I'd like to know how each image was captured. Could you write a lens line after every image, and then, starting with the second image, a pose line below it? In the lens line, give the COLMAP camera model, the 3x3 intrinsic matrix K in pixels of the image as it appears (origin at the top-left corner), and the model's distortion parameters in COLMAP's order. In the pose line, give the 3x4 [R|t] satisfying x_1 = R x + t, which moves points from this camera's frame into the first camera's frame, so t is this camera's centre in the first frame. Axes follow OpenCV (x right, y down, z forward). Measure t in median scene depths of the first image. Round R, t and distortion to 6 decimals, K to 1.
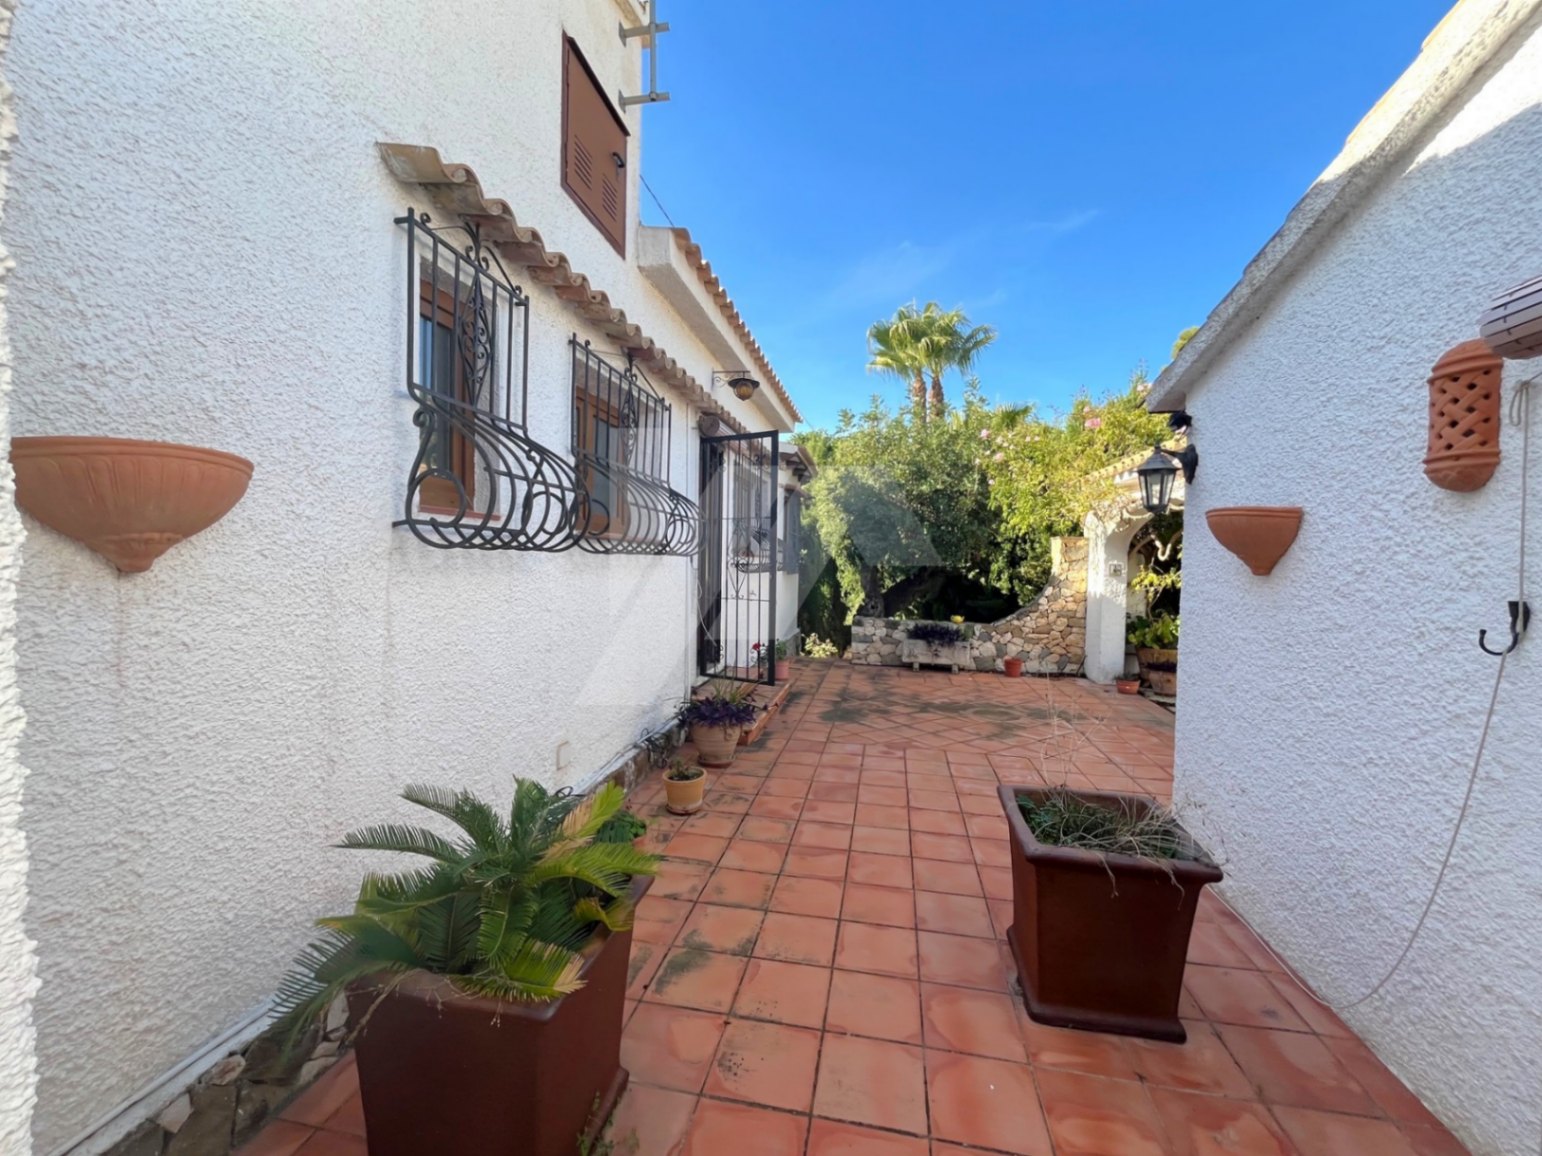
lens RADIAL K [[628.3, 0, 771.0], [0, 628.3, 578.0], [0, 0, 1]] dist [-0.001722, -0.000251]
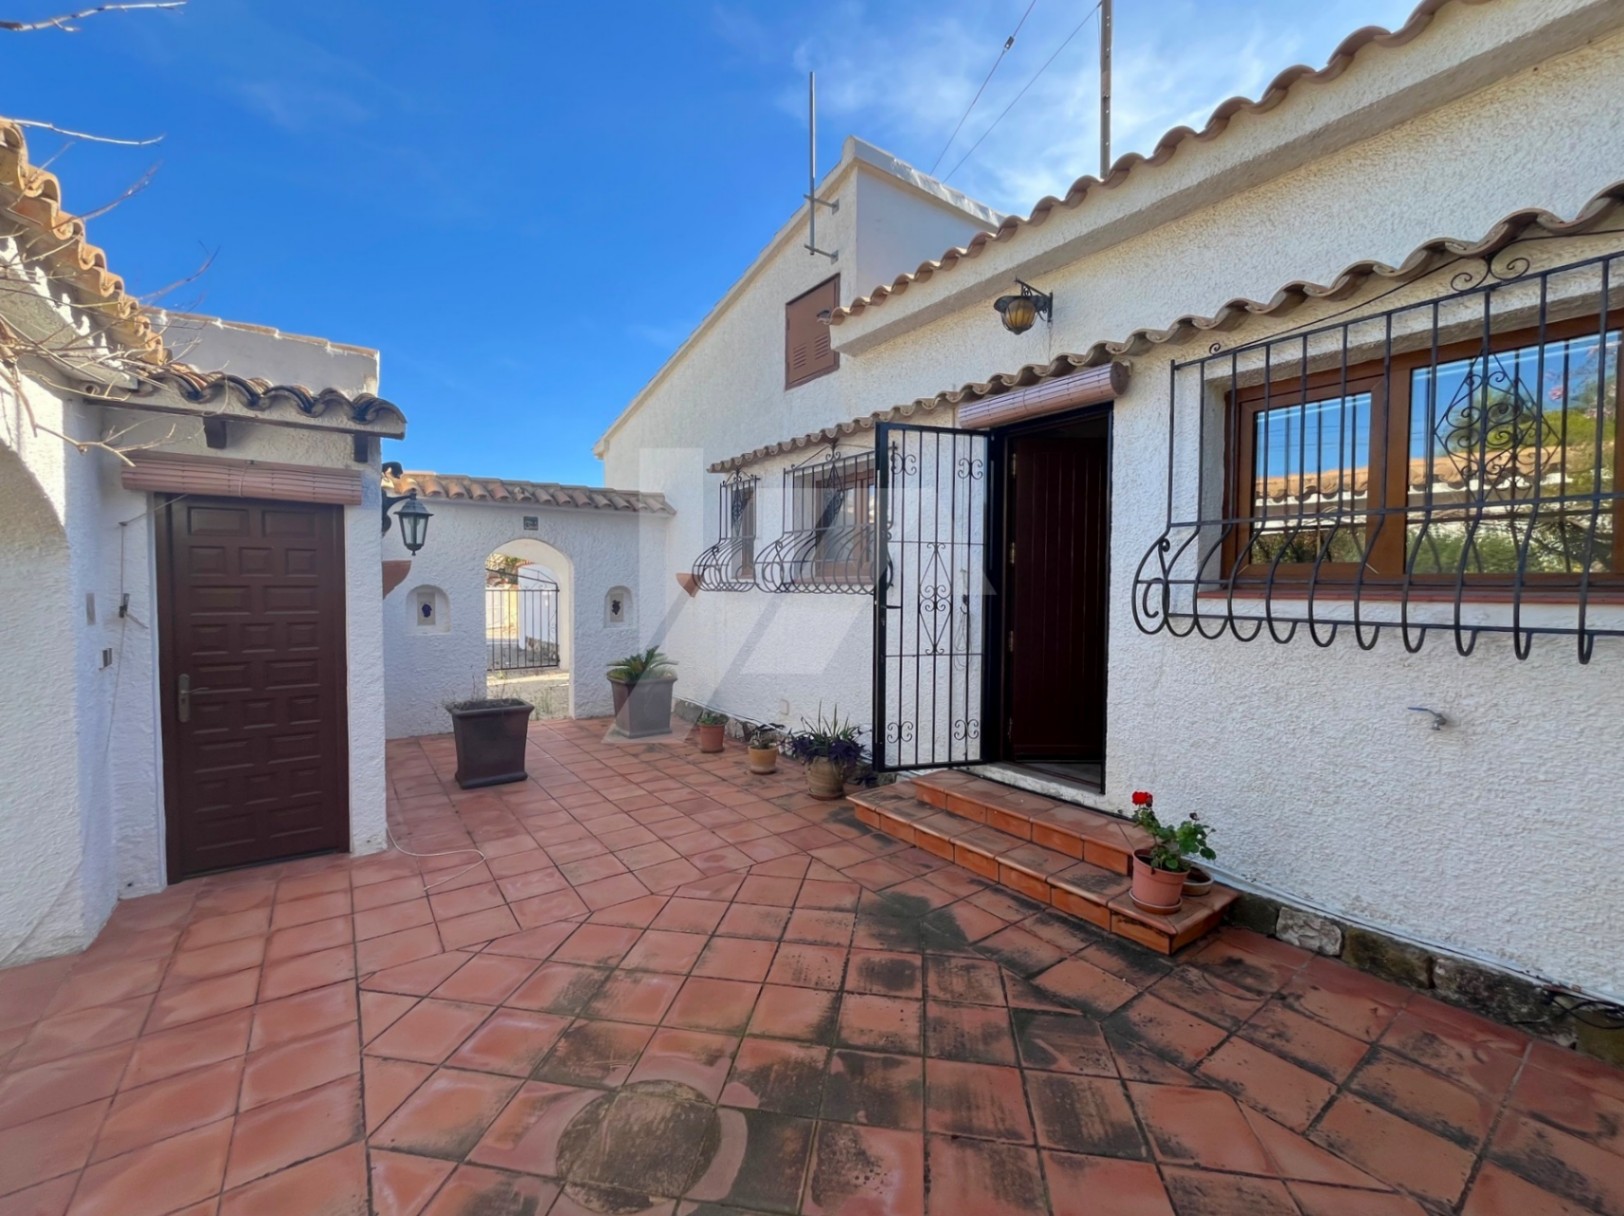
lens RADIAL K [[661.7, 0, 812.0], [0, 661.7, 608.0], [0, 0, 1]] dist [-0.001722, -0.000251]
pose [[-0.686070, 0.004372, -0.727522, 0.687834], [-0.036743, 0.998498, 0.040650, -0.052664], [0.726607, 0.054620, -0.684879, 1.641671]]
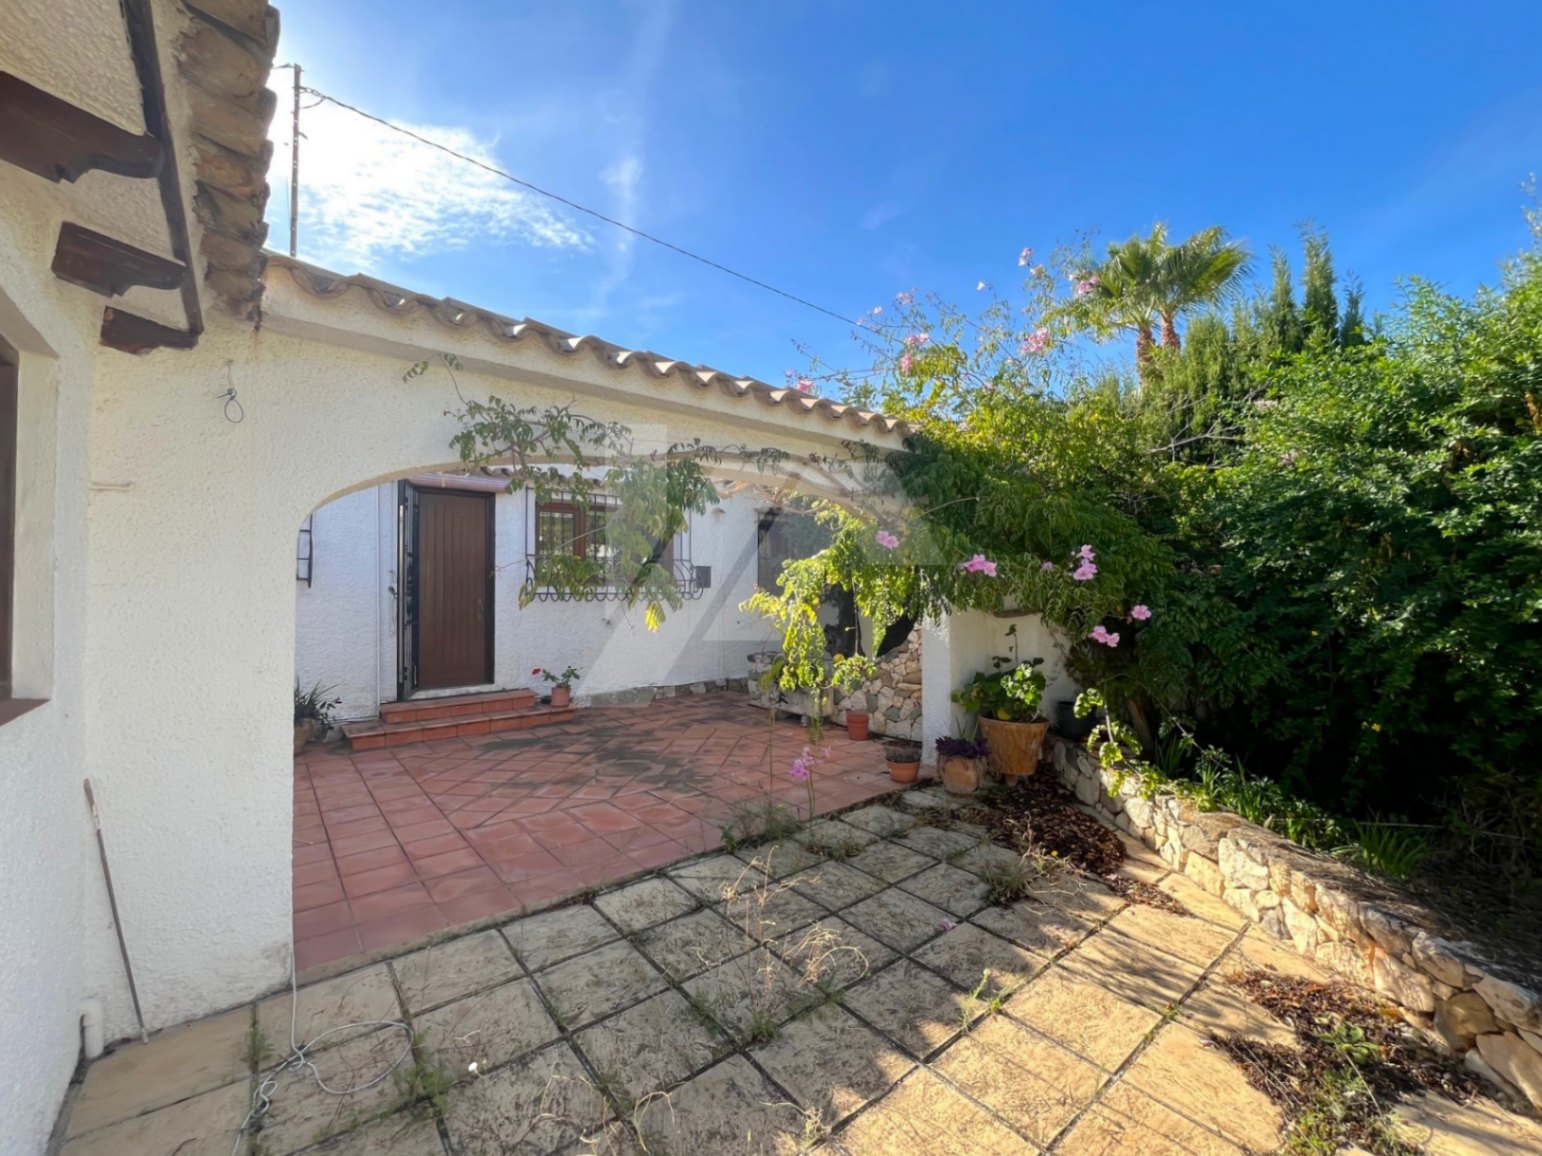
lens RADIAL K [[628.3, 0, 771.0], [0, 628.3, 578.0], [0, 0, 1]] dist [-0.001722, -0.000251]
pose [[0.764715, -0.036022, -0.643361, 1.372843], [-0.000813, 0.998381, -0.056866, 0.018763], [0.644368, 0.044010, 0.763448, 0.633473]]
